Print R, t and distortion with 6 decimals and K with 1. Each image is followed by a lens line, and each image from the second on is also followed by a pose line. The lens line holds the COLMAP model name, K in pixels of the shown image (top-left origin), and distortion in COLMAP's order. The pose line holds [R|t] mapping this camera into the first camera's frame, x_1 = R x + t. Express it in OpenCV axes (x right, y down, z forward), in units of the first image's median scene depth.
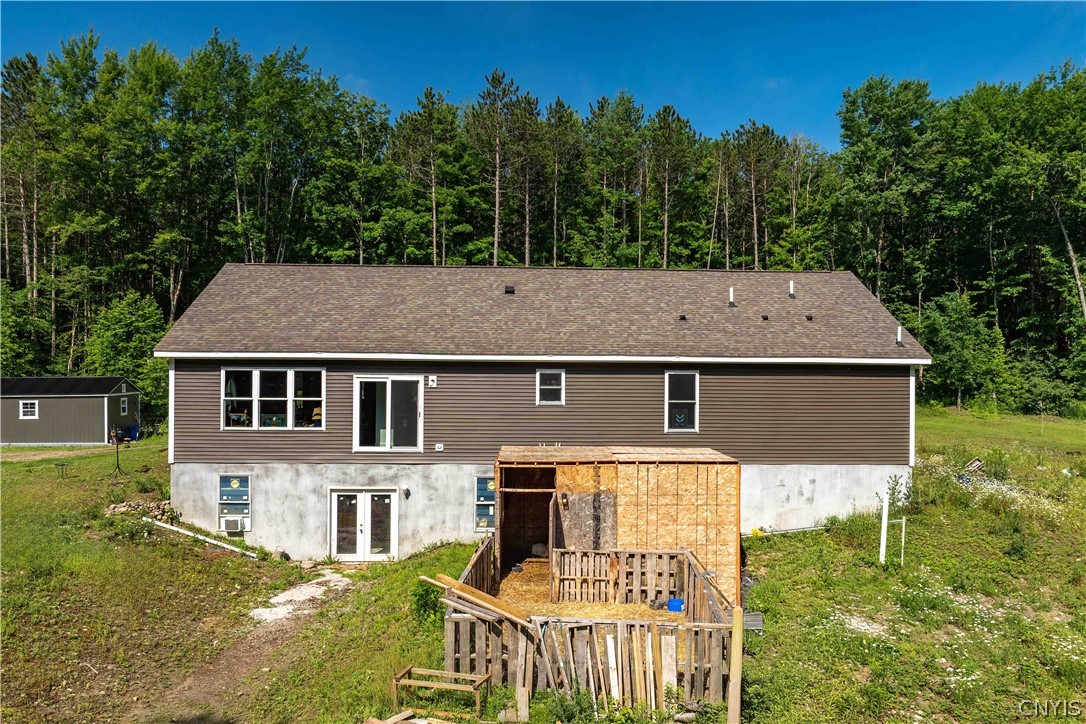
lens RADIAL K [[775.6, 0, 543.0], [0, 775.6, 362.0], [0, 0, 1]] dist [-0.028250, 0.004405]
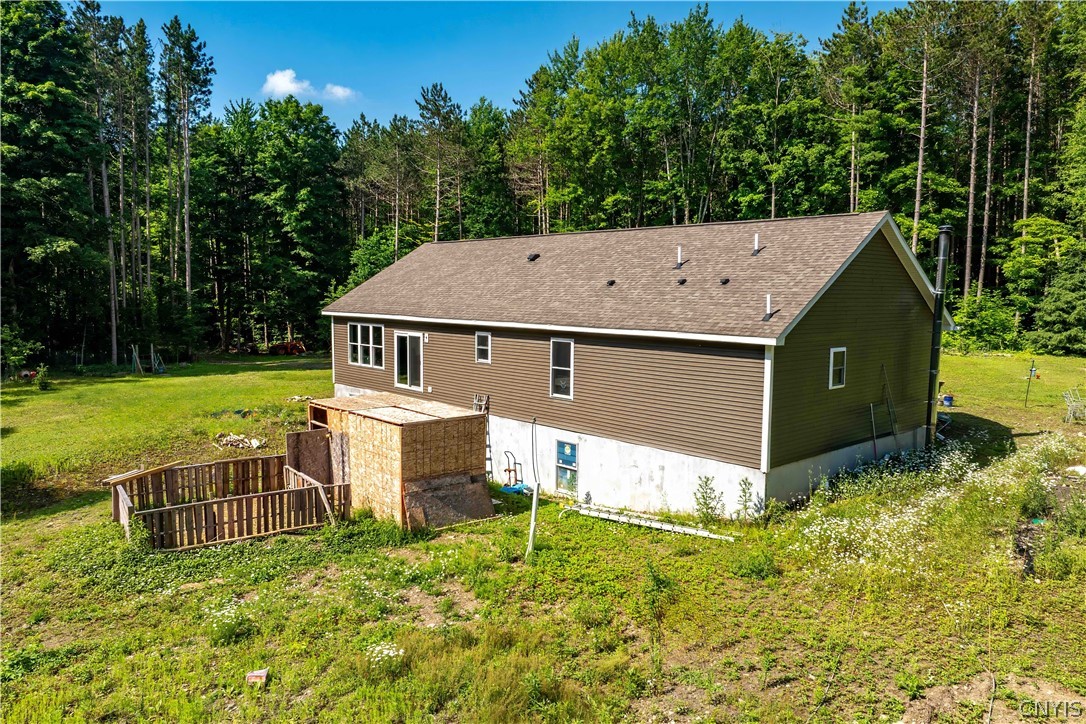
lens RADIAL K [[775.6, 0, 543.0], [0, 775.6, 362.0], [0, 0, 1]] dist [-0.028250, 0.004405]
pose [[0.625885, 0.070478, -0.776725, 0.972021], [0.004010, 0.995605, 0.093571, -0.054297], [0.779905, -0.061680, 0.622851, 0.343454]]
